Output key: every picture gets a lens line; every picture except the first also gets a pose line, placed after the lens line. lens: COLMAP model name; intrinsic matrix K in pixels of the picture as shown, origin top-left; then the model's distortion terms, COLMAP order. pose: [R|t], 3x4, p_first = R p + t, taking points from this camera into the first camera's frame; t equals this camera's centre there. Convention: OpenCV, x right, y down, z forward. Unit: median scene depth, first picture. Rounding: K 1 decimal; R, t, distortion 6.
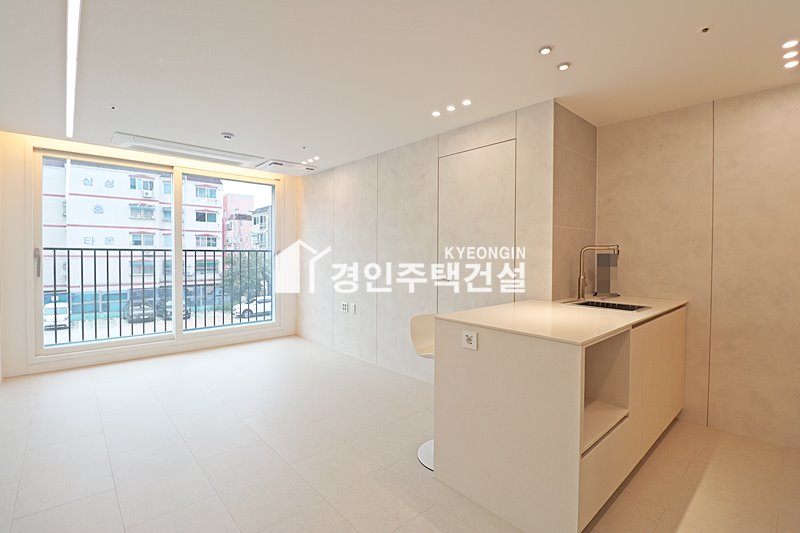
lens RADIAL K [[368.6, 0, 399.4], [0, 368.6, 261.1], [0, 0, 1]] dist [-0.007352, -0.009406]
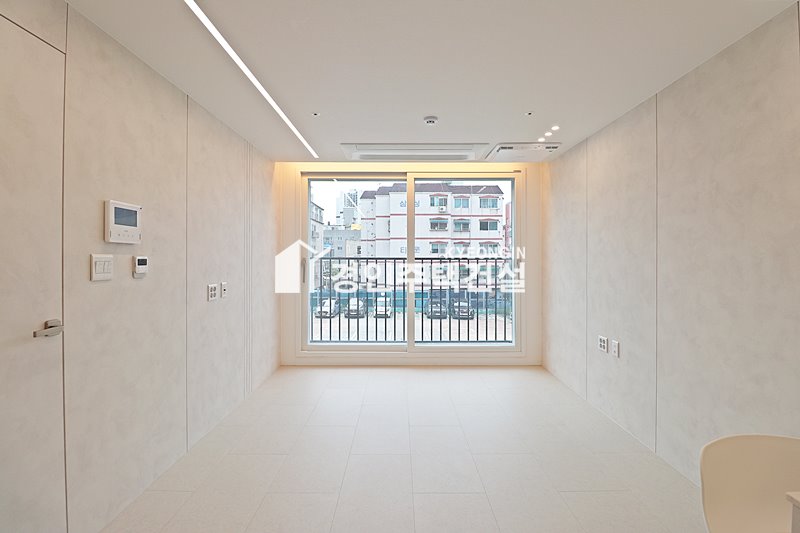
lens RADIAL K [[368.6, 0, 399.5], [0, 368.6, 258.4], [0, 0, 1]] dist [-0.007352, -0.009406]
pose [[0.739666, -0.005542, -0.672951, 0.025633], [-0.010191, 0.999759, -0.019434, -0.011663], [0.672897, 0.021232, 0.739432, 0.265613]]
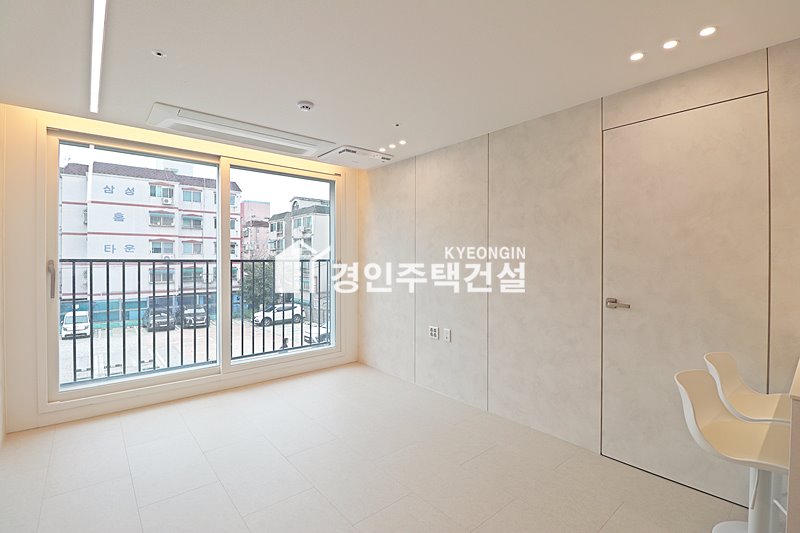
lens RADIAL K [[368.6, 0, 397.1], [0, 368.6, 261.3], [0, 0, 1]] dist [-0.007352, -0.009406]
pose [[0.999316, -0.004878, -0.036645, -0.197652], [0.004315, 0.999872, -0.015428, -0.014964], [0.036715, 0.015260, 0.999209, 0.212792]]
